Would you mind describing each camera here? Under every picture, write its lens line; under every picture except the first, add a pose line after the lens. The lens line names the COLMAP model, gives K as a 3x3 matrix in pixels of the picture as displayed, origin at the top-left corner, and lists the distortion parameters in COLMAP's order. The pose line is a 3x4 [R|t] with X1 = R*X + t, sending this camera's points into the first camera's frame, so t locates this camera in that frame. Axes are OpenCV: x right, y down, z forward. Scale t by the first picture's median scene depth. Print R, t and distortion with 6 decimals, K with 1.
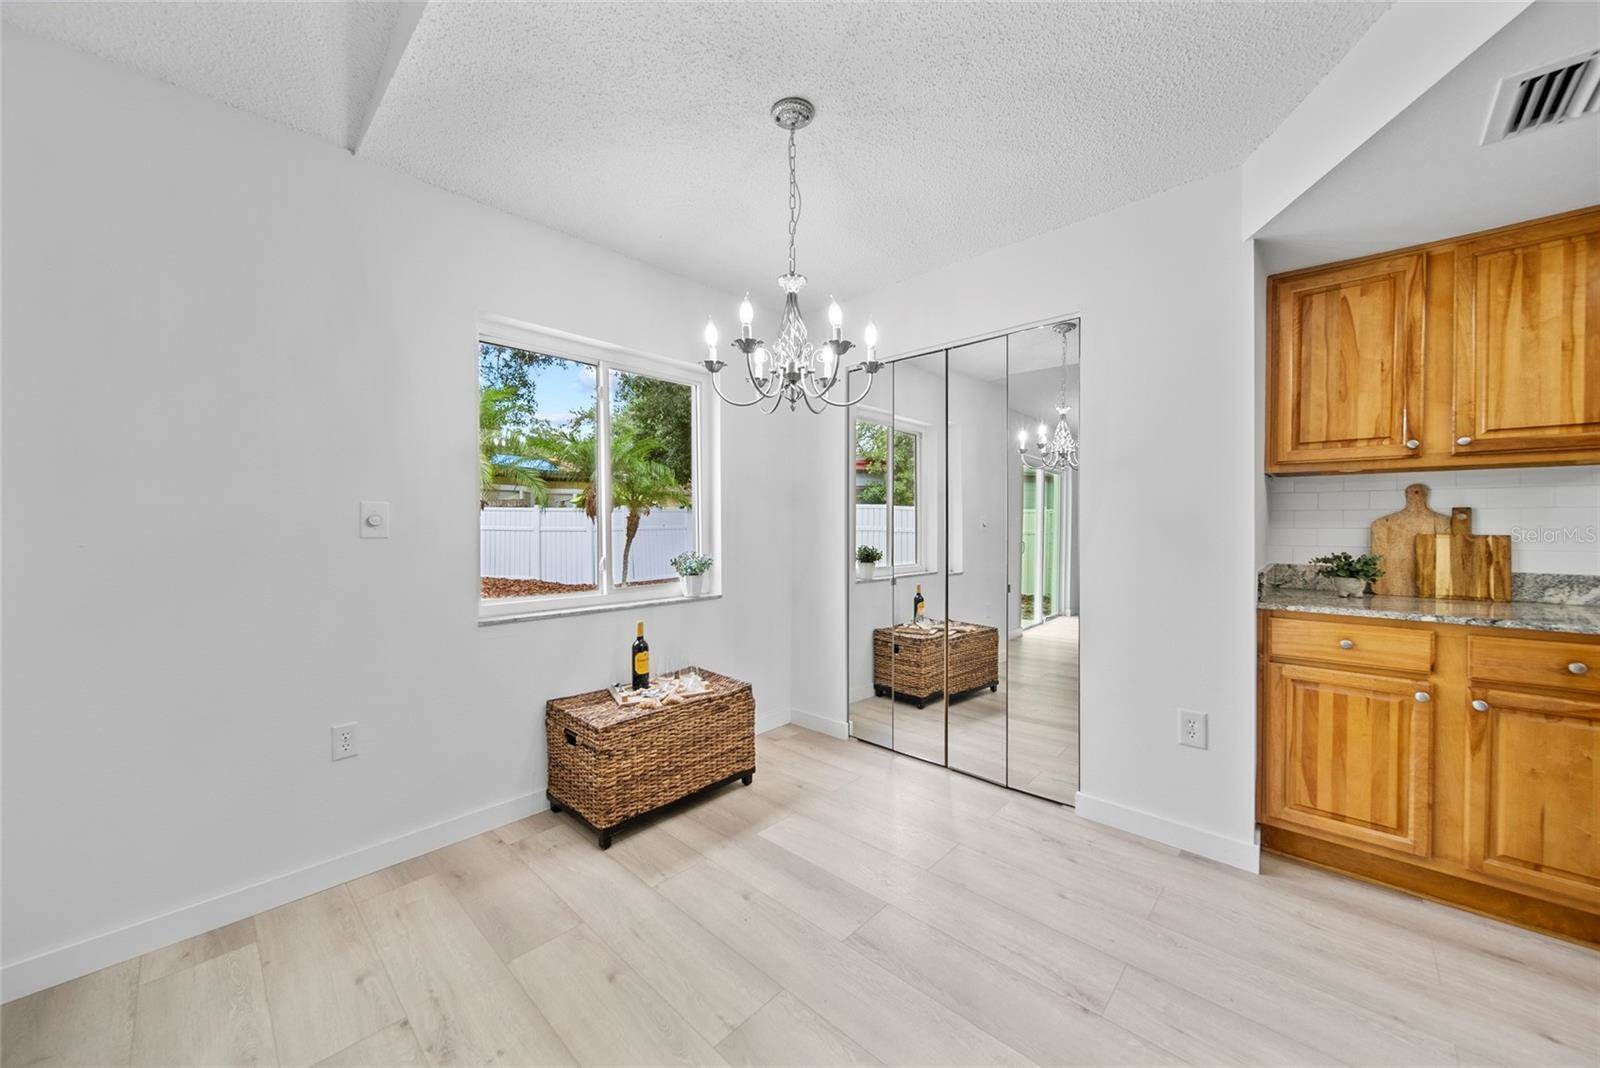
lens RADIAL K [[574.4, 0, 799.3], [0, 574.4, 531.4], [0, 0, 1]] dist [-0.000190, -0.001778]
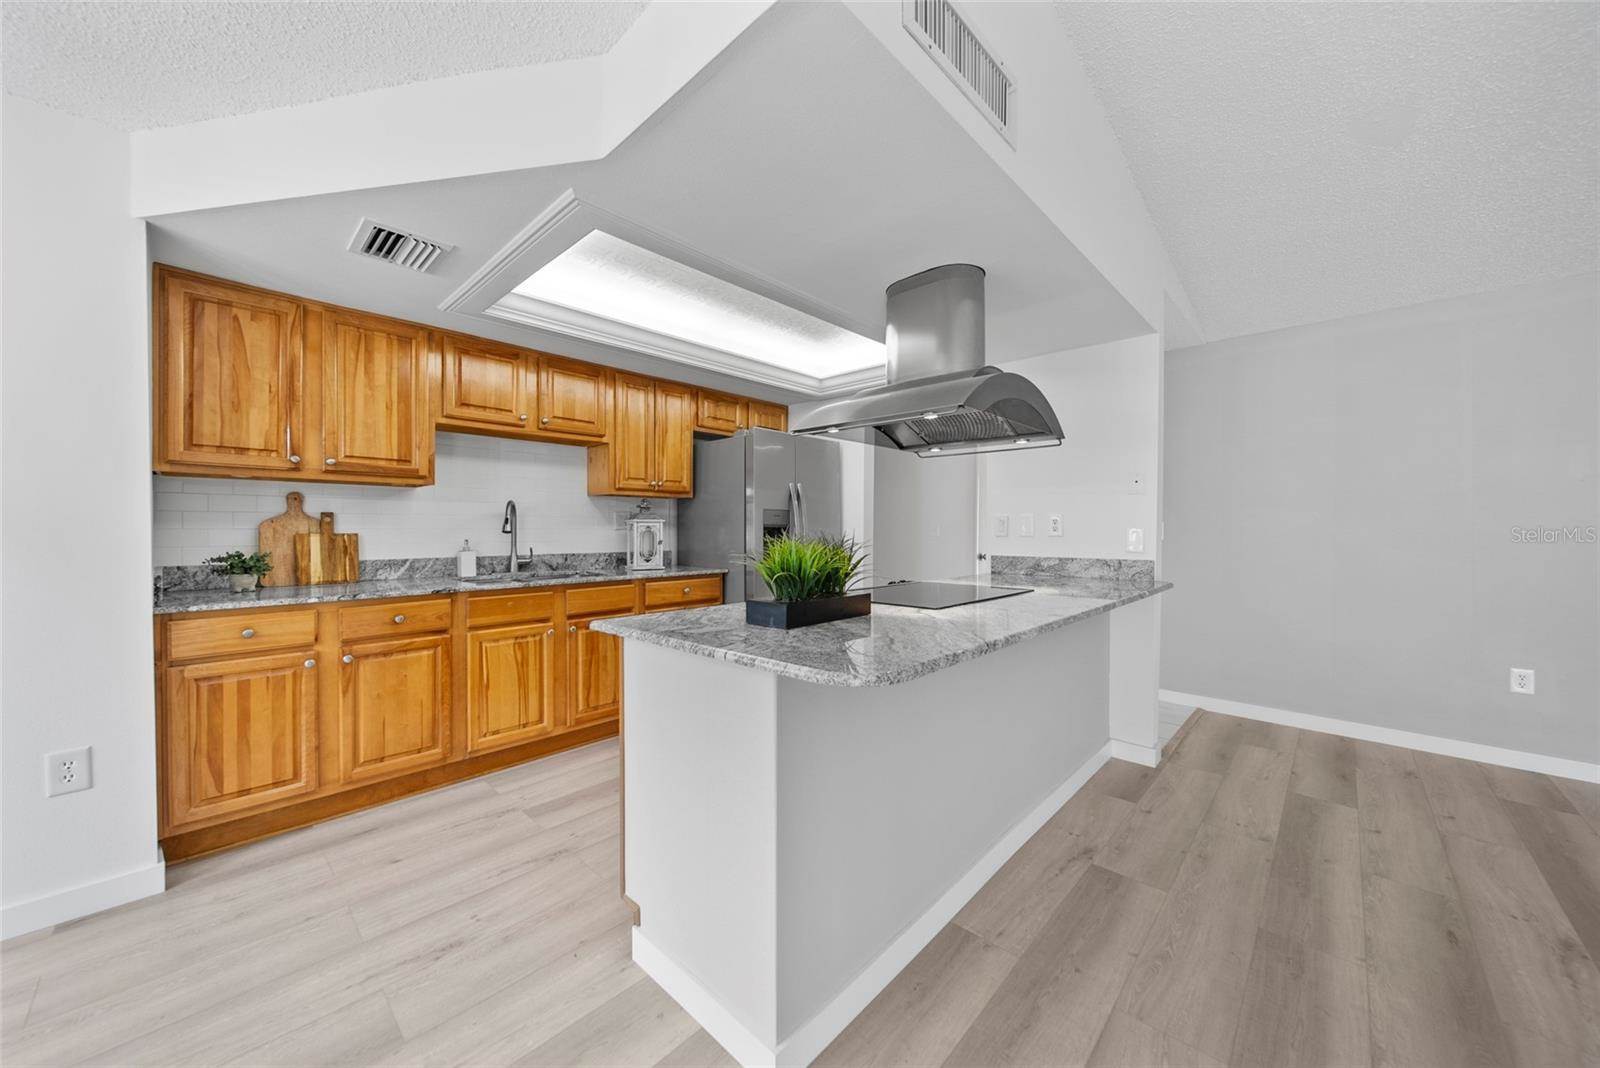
lens RADIAL K [[574.4, 0, 791.7], [0, 574.4, 532.4], [0, 0, 1]] dist [-0.000190, -0.001778]
pose [[0.002324, -0.008610, 0.999960, -0.136868], [0.009849, 0.999915, 0.008587, 0.002329], [-0.999949, 0.009829, 0.002409, -0.049726]]
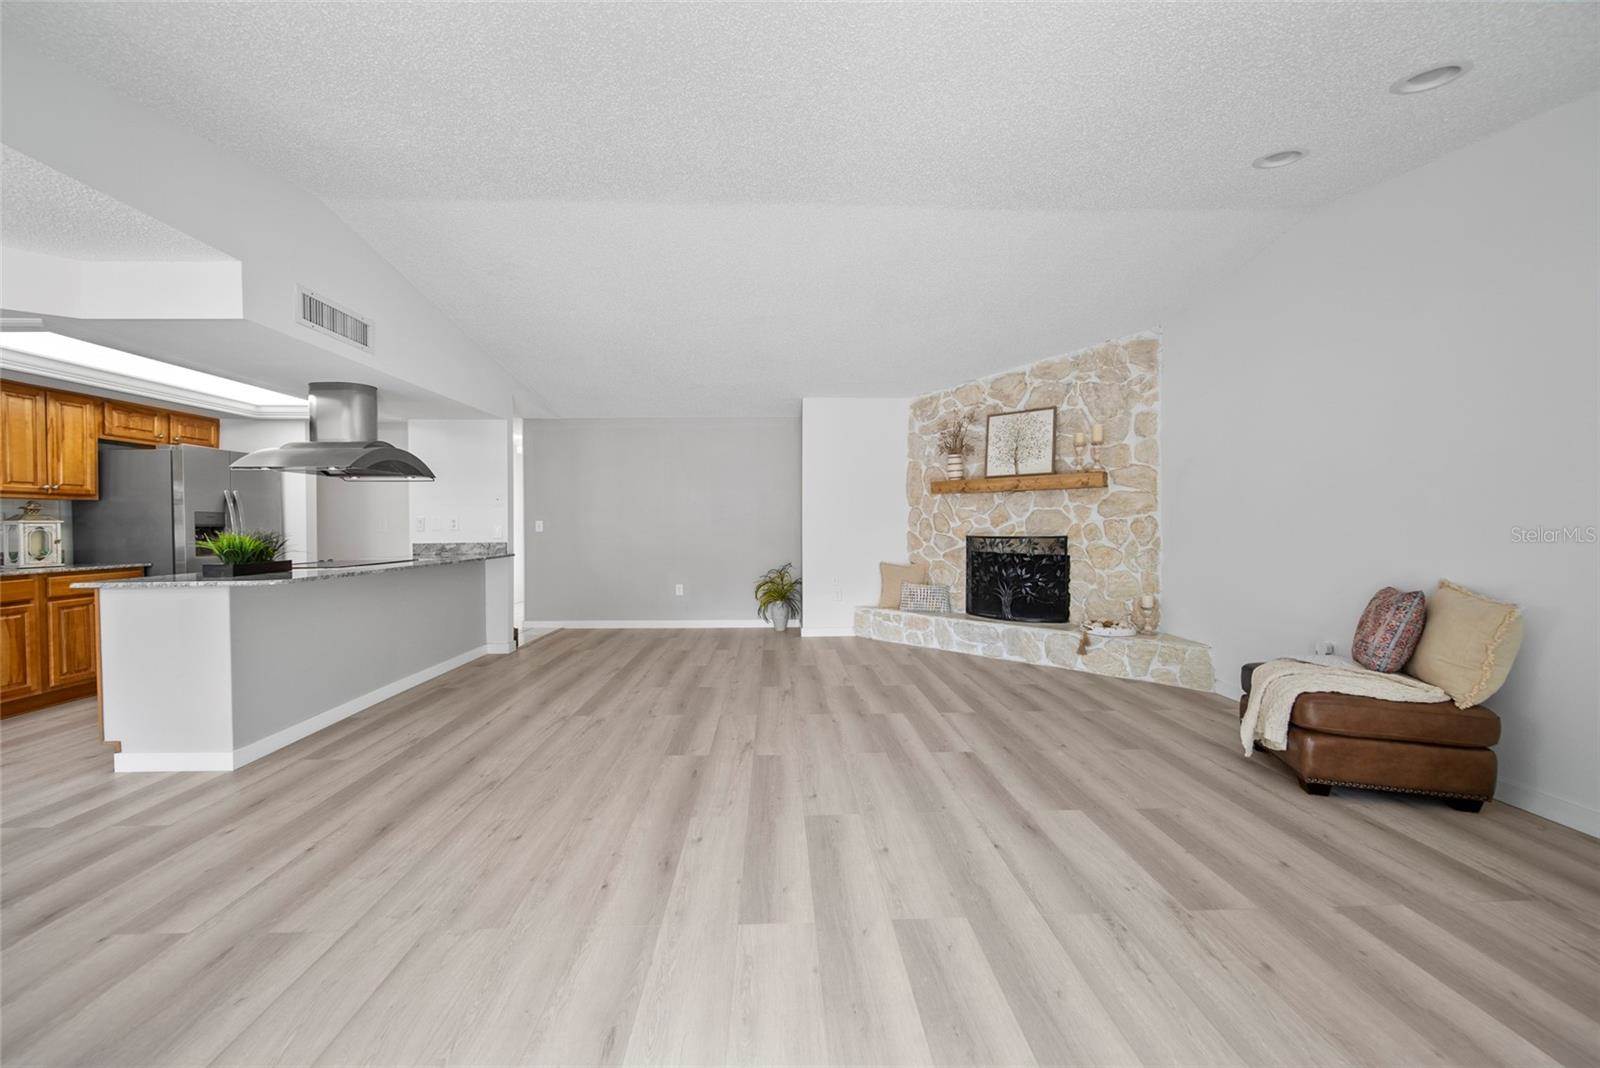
lens RADIAL K [[574.4, 0, 803.7], [0, 574.4, 530.1], [0, 0, 1]] dist [-0.000190, -0.001778]
pose [[-0.716143, -0.005054, 0.697935, -1.478621], [0.013634, 0.999682, 0.021230, -0.000178], [-0.697820, 0.024719, -0.715847, -0.012133]]
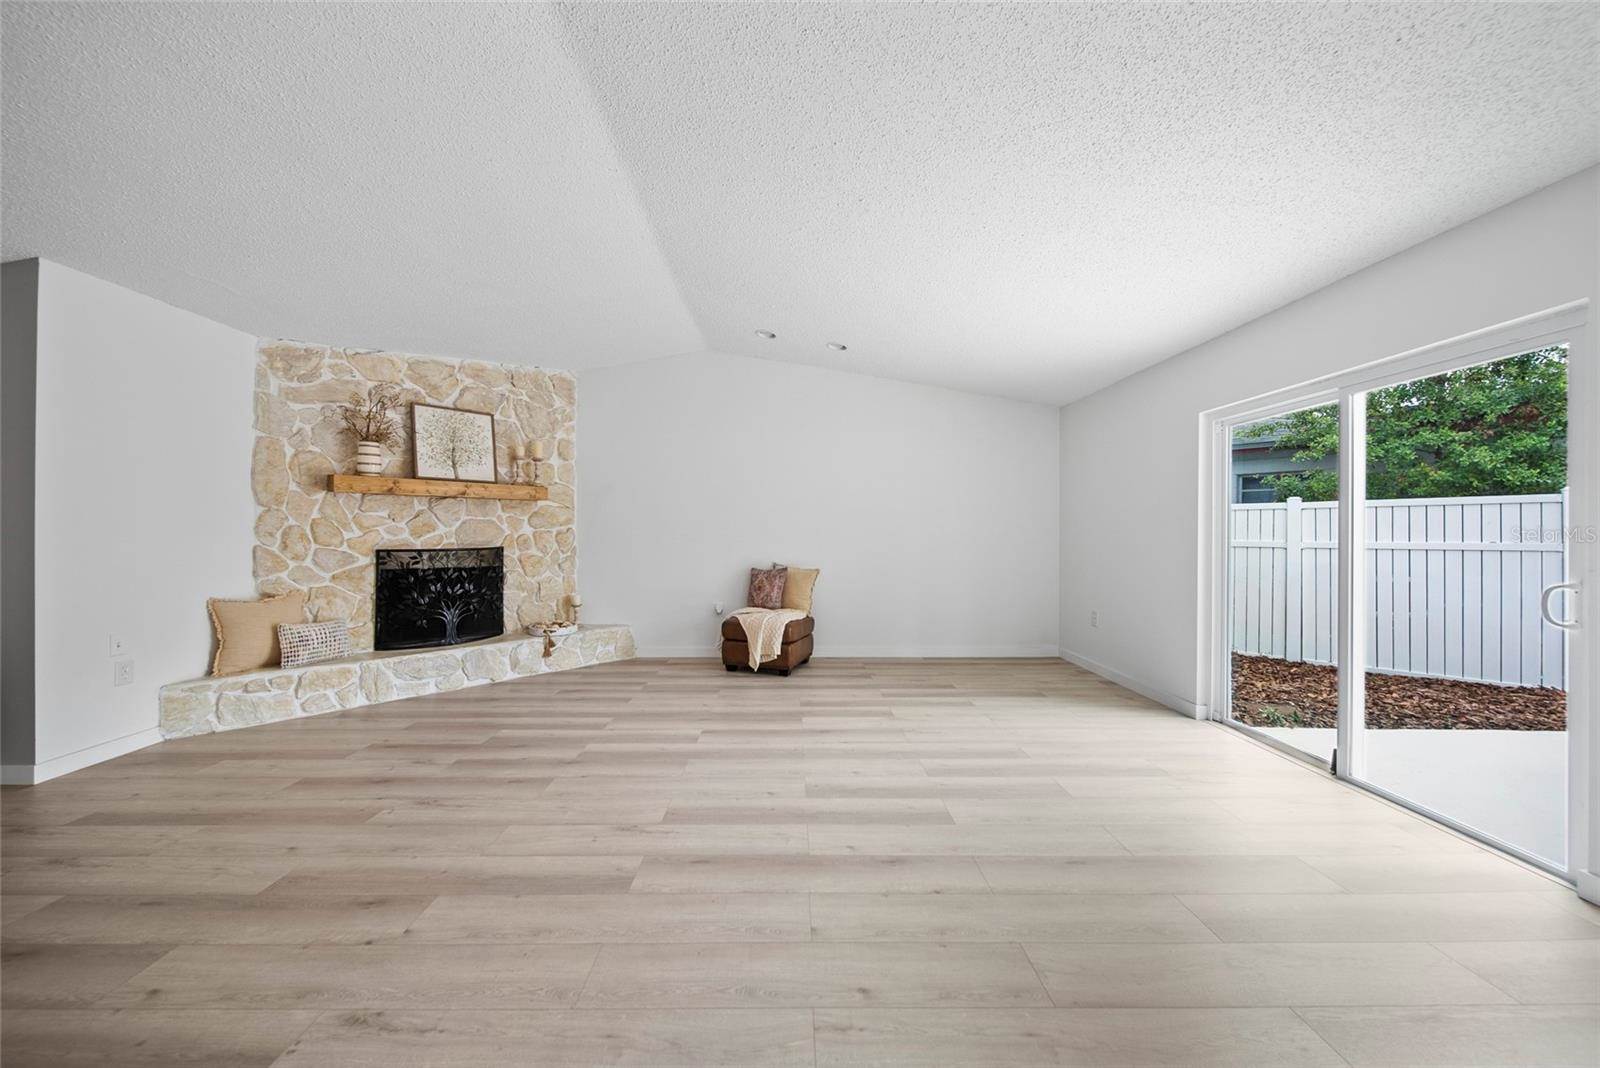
lens RADIAL K [[574.4, 0, 799.9], [0, 574.4, 530.1], [0, 0, 1]] dist [-0.000190, -0.001778]
pose [[-0.710625, -0.004765, -0.703554, 0.265961], [-0.014080, 0.999873, 0.007450, -0.014118], [0.703430, 0.015200, -0.710602, 0.072327]]
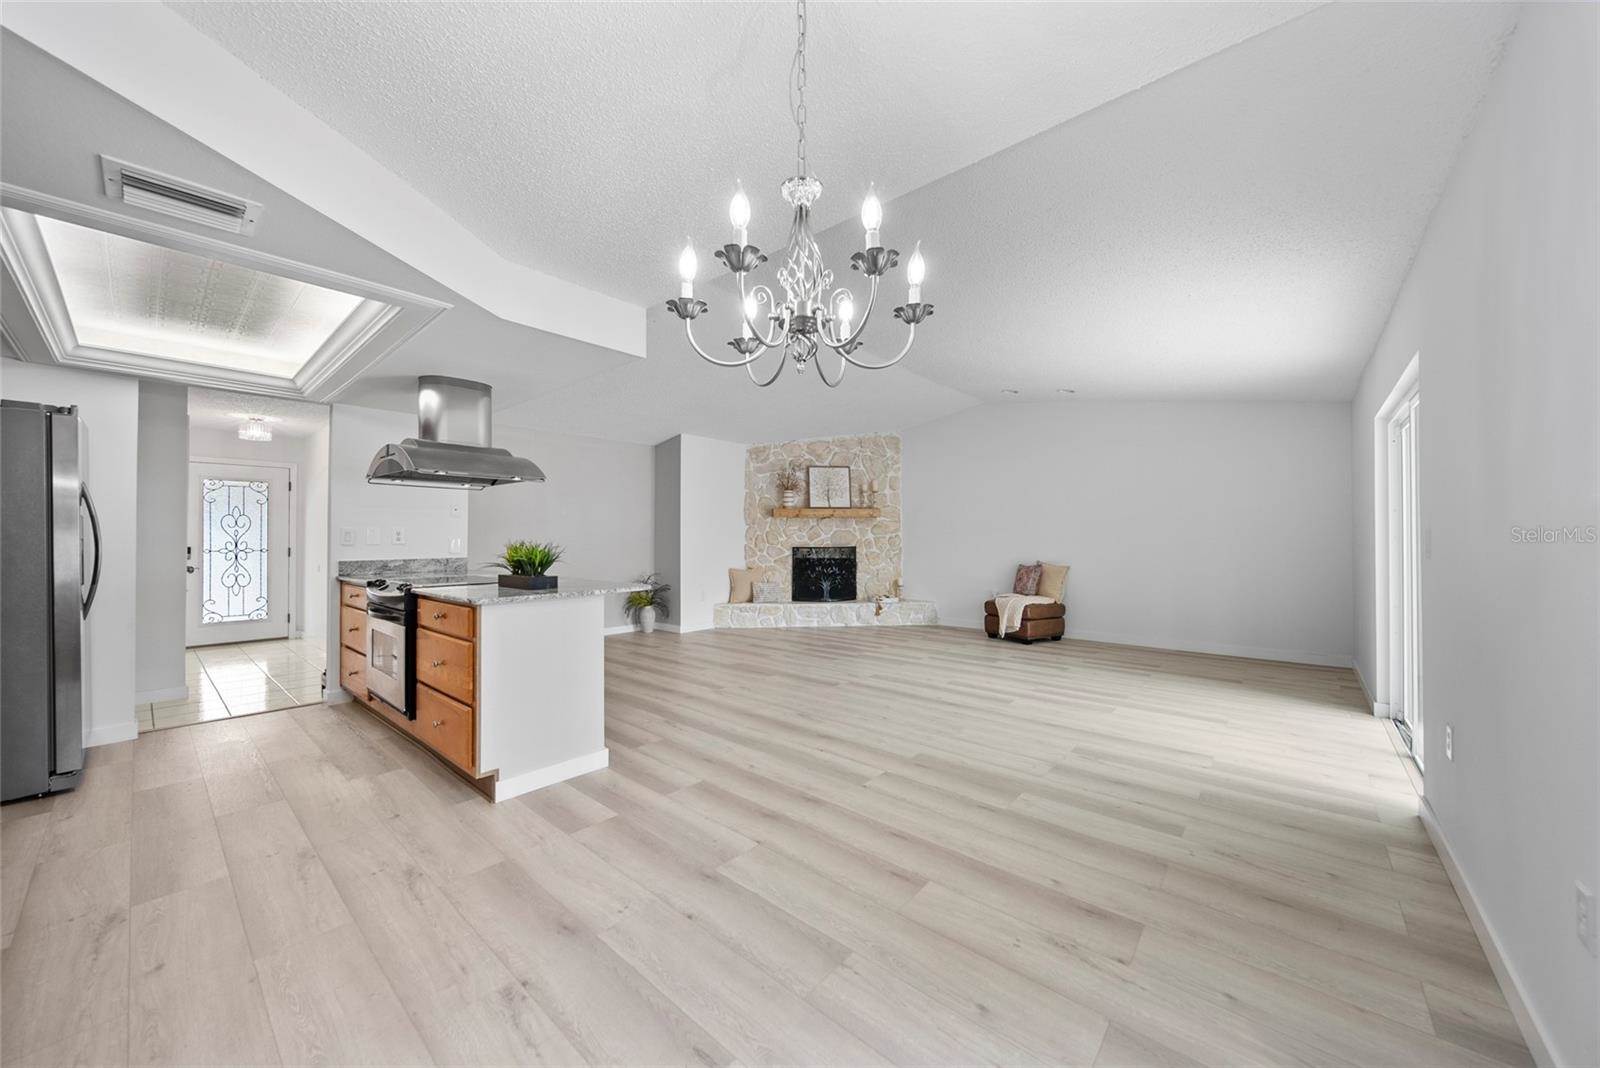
lens RADIAL K [[574.4, 0, 807.1], [0, 574.4, 538.5], [0, 0, 1]] dist [-0.000190, -0.001778]
pose [[-0.998286, 0.000531, -0.058514, 0.017960], [-0.000251, 0.999911, 0.013355, -0.017458], [0.058516, 0.013347, -0.998197, 1.455297]]
